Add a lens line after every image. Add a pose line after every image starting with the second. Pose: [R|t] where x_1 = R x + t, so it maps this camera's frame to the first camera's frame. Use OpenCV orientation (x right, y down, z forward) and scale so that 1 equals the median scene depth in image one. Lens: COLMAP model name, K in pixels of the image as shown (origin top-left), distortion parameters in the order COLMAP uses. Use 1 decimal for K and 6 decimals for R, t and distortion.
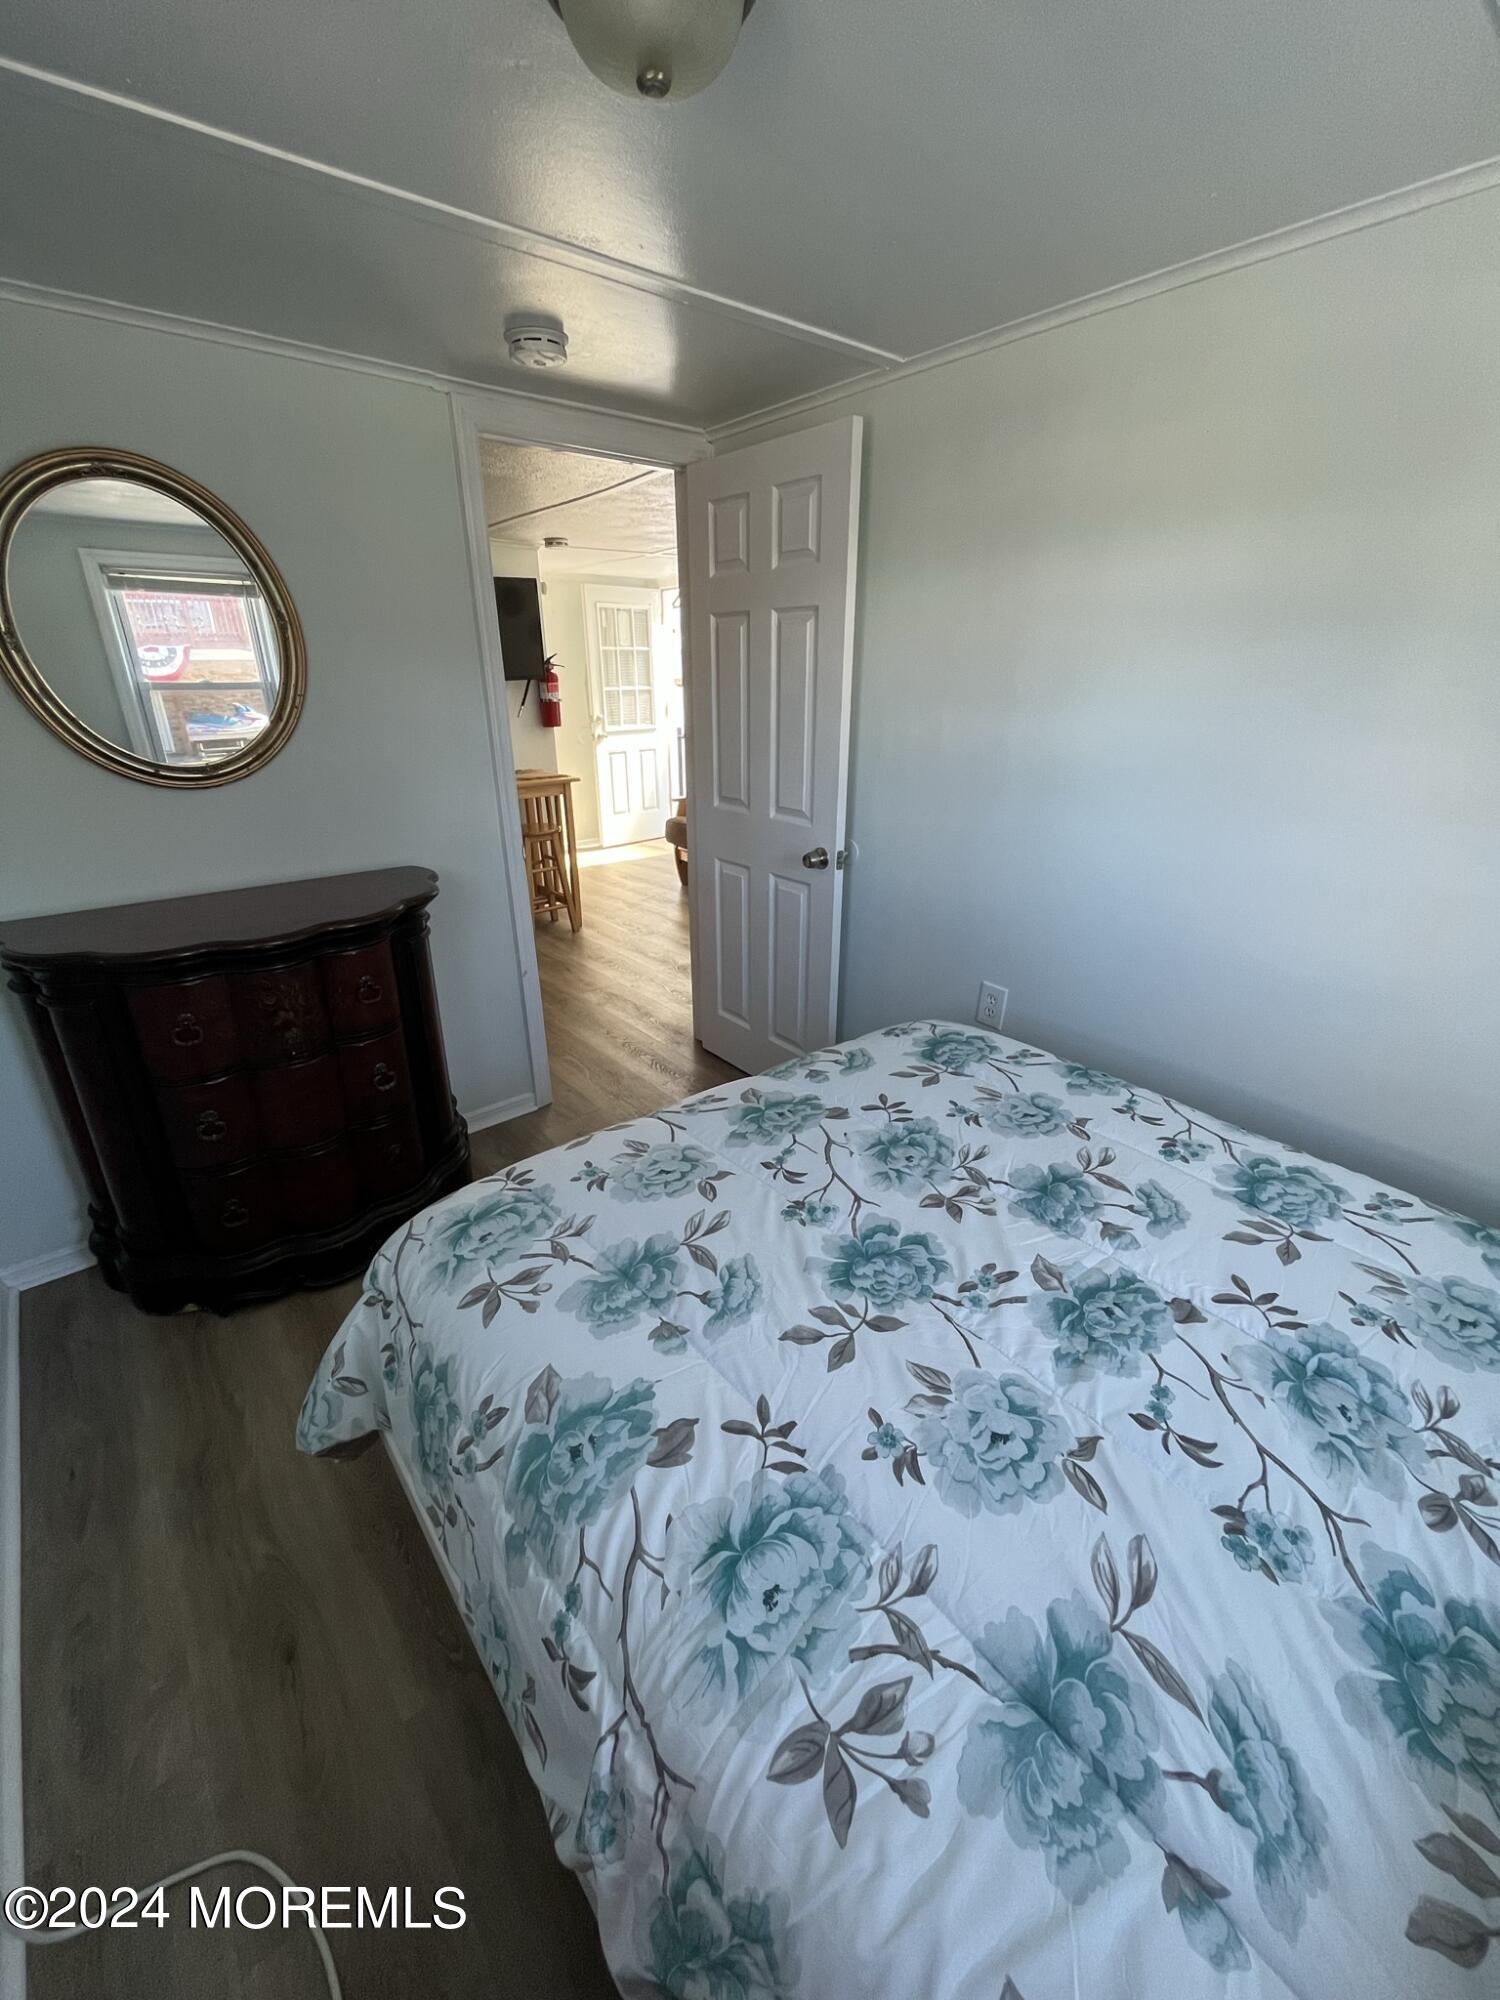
lens RADIAL K [[807.8, 0, 744.7], [0, 807.8, 996.6], [0, 0, 1]] dist [-0.001748, -0.000182]
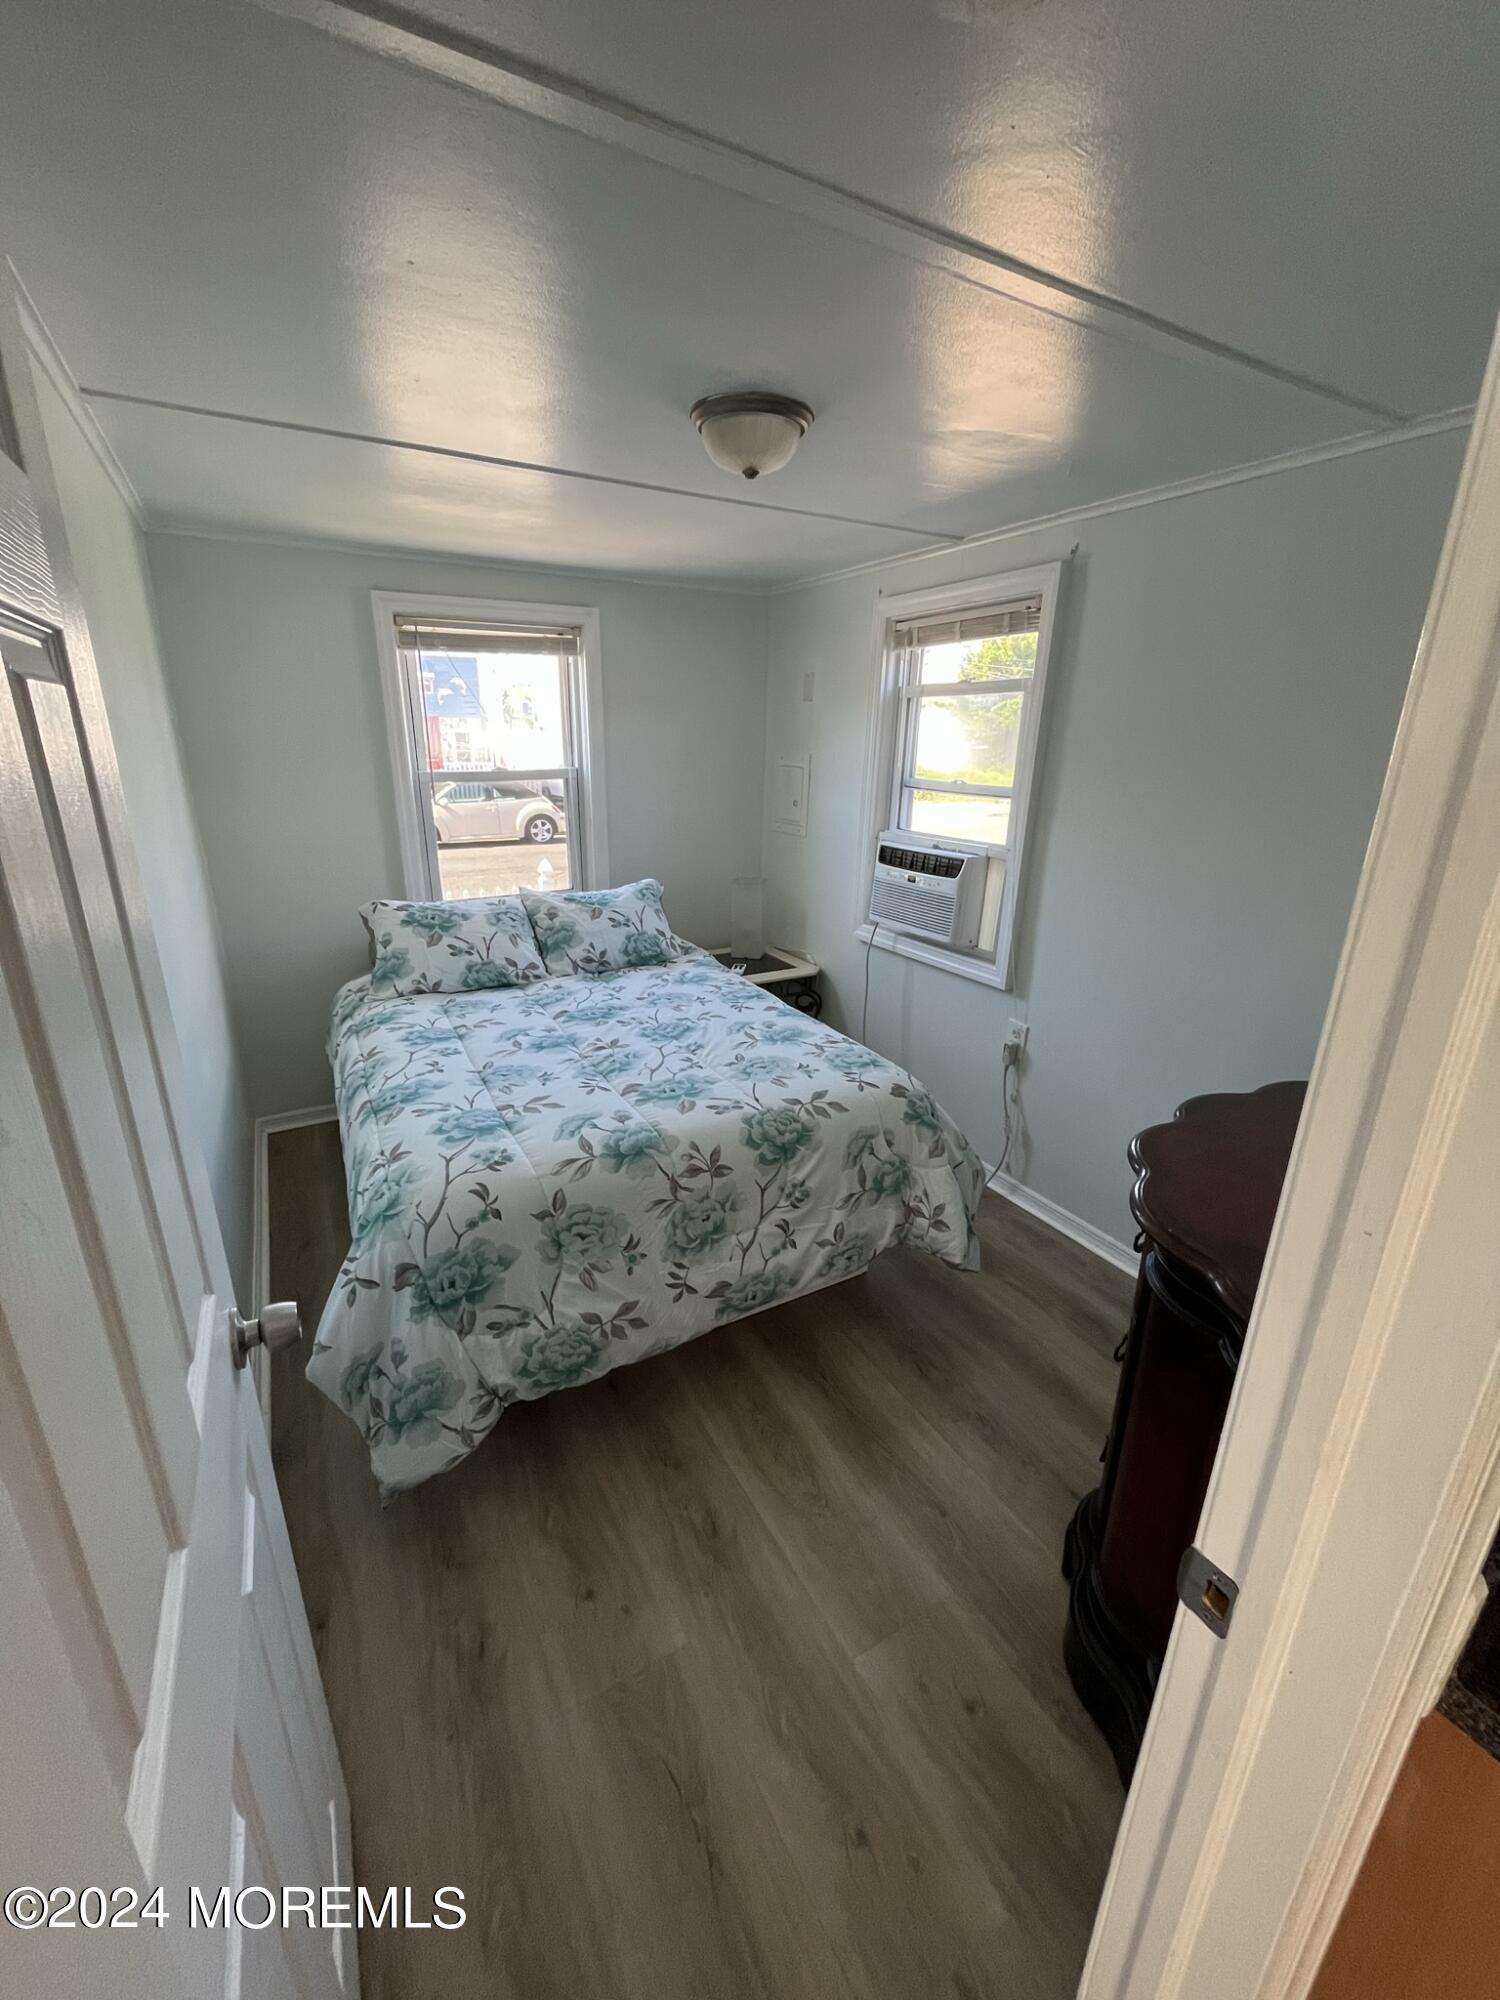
lens RADIAL K [[807.8, 0, 749.5], [0, 807.8, 995.7], [0, 0, 1]] dist [-0.001748, -0.000182]
pose [[-0.983697, -0.062823, 0.168506, -0.362224], [0.062000, 0.761081, 0.645687, -1.017530], [-0.168811, 0.645607, -0.744778, 2.275368]]
